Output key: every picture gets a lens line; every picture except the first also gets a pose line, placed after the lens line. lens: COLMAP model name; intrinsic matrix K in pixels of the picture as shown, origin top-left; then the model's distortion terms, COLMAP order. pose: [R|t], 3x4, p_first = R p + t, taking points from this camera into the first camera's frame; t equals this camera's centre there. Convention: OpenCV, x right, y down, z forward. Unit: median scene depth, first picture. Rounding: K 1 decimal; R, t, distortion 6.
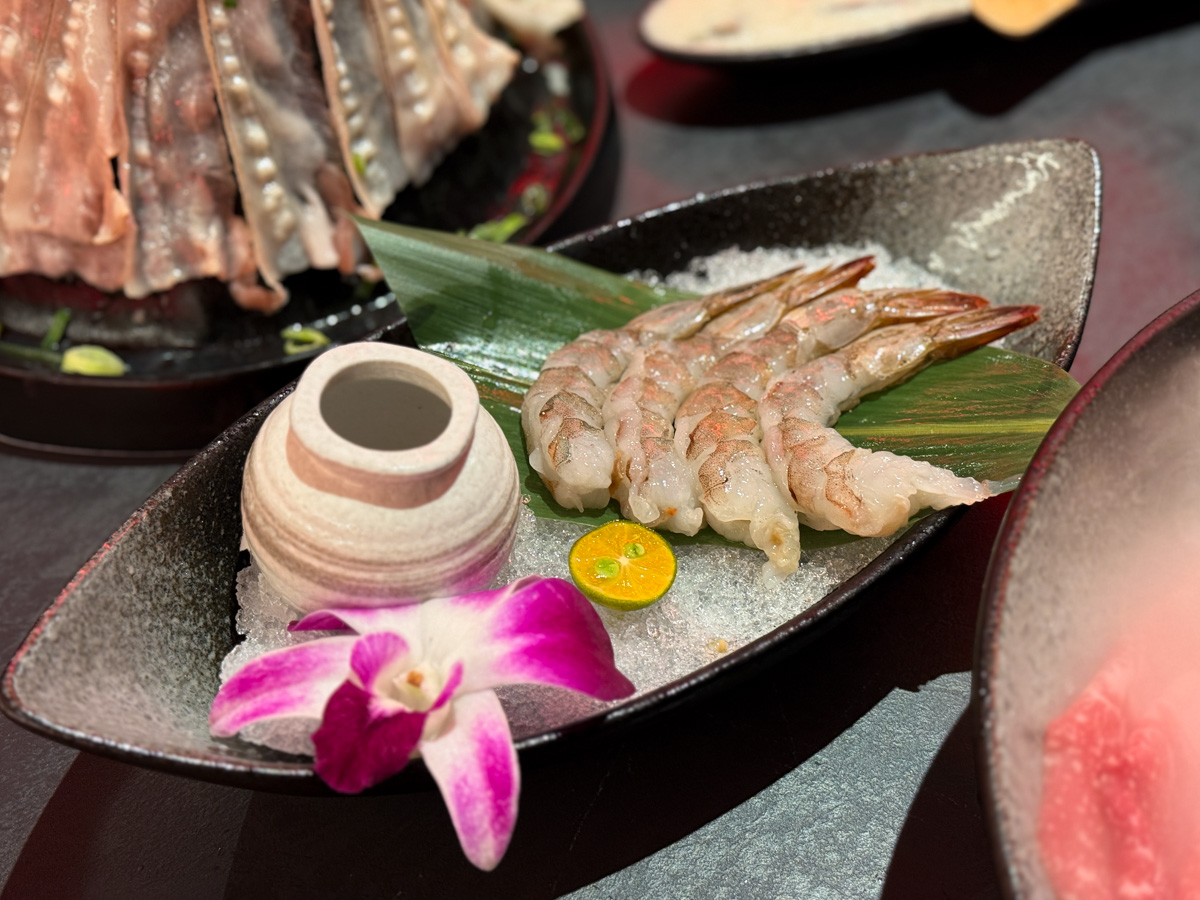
lens RADIAL K [[1765.0, 0, 600.0], [0, 1765.0, 450.0], [0, 0, 1]] dist [0.091637, -0.125264]
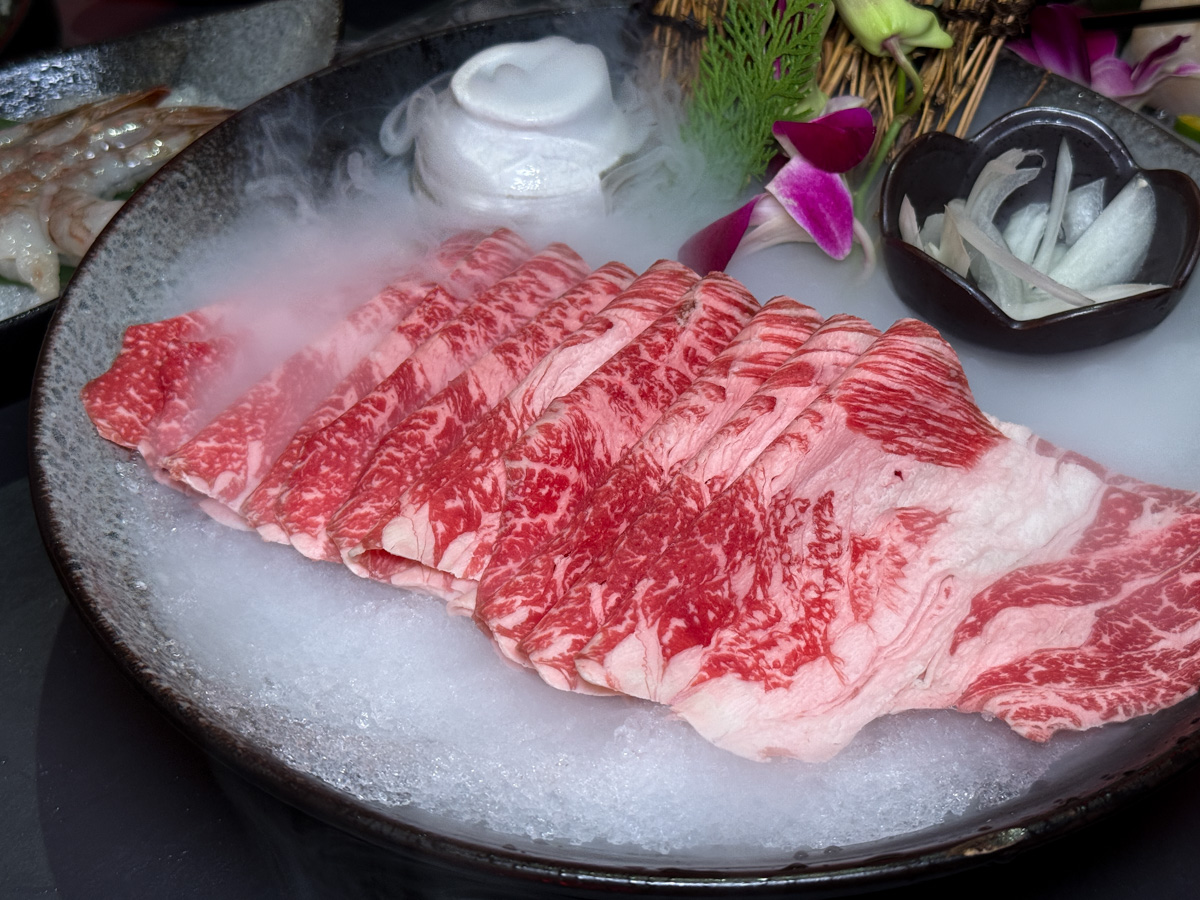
lens RADIAL K [[1765.0, 0, 600.0], [0, 1765.0, 450.0], [0, 0, 1]] dist [0.091637, -0.125264]
pose [[0.998895, -0.037315, 0.028578, 0.455365], [0.040046, 0.993996, -0.101824, 0.319331], [-0.024607, 0.102856, 0.994392, -0.269524]]
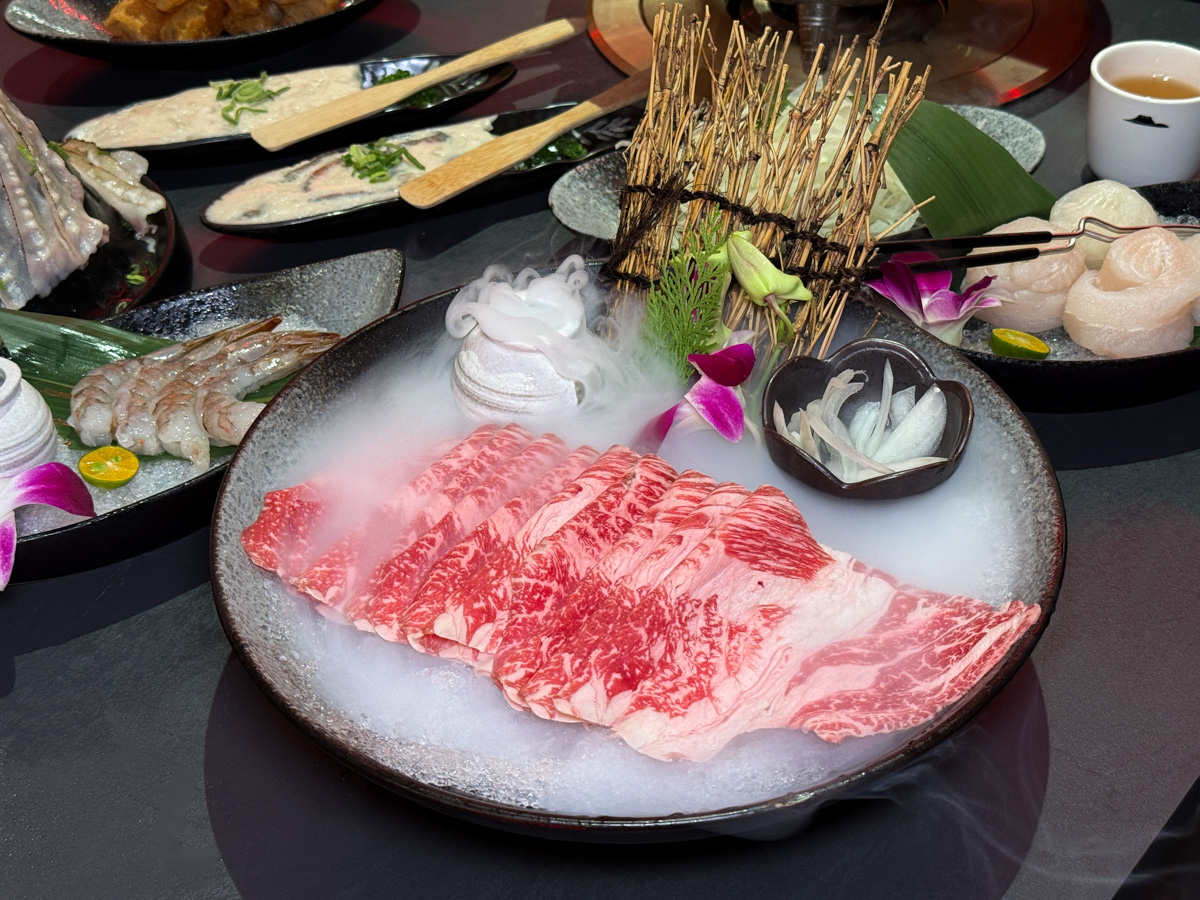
lens RADIAL K [[1765.0, 0, 600.0], [0, 1765.0, 450.0], [0, 0, 1]] dist [0.091637, -0.125264]
pose [[0.998960, -0.044348, 0.010562, 0.495932], [0.045505, 0.984039, -0.172039, 0.382003], [-0.002764, 0.172341, 0.985034, -0.825720]]
